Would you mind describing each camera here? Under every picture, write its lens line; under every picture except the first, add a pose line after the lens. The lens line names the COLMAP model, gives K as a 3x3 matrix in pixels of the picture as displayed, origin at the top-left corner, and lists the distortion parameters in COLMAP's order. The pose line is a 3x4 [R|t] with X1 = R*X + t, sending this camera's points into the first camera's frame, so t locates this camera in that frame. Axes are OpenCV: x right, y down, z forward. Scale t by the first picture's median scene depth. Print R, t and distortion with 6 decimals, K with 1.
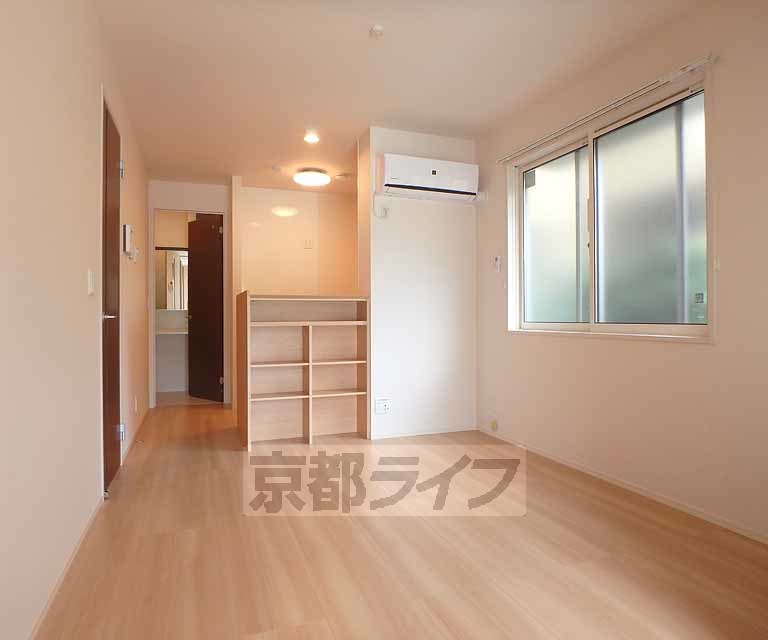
lens RADIAL K [[493.1, 0, 382.8], [0, 493.1, 310.9], [0, 0, 1]] dist [-0.042568, 0.000523]
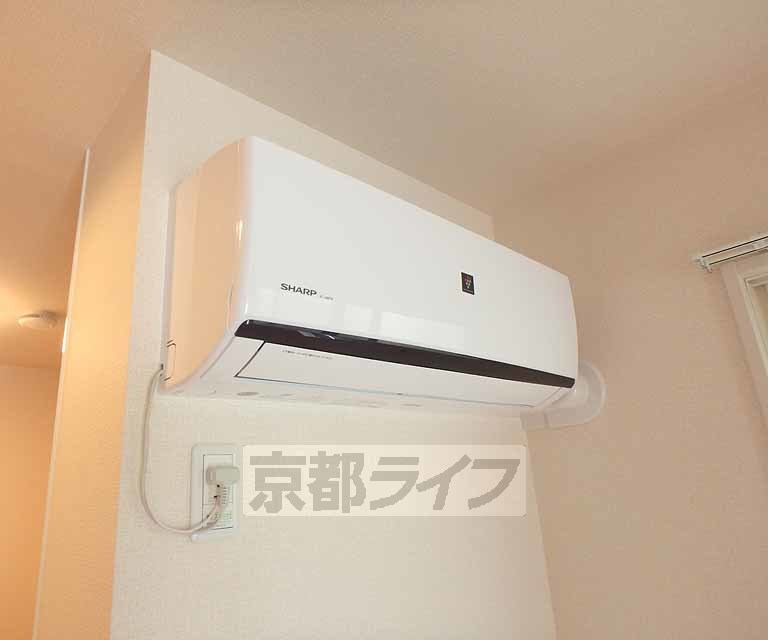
lens RADIAL K [[493.1, 0, 382.8], [0, 493.1, 310.9], [0, 0, 1]] dist [-0.042568, 0.000523]
pose [[0.916749, 0.052781, 0.395961, -0.012243], [0.090696, 0.937844, -0.334996, -0.199320], [-0.389032, 0.343020, 0.854981, 0.822863]]
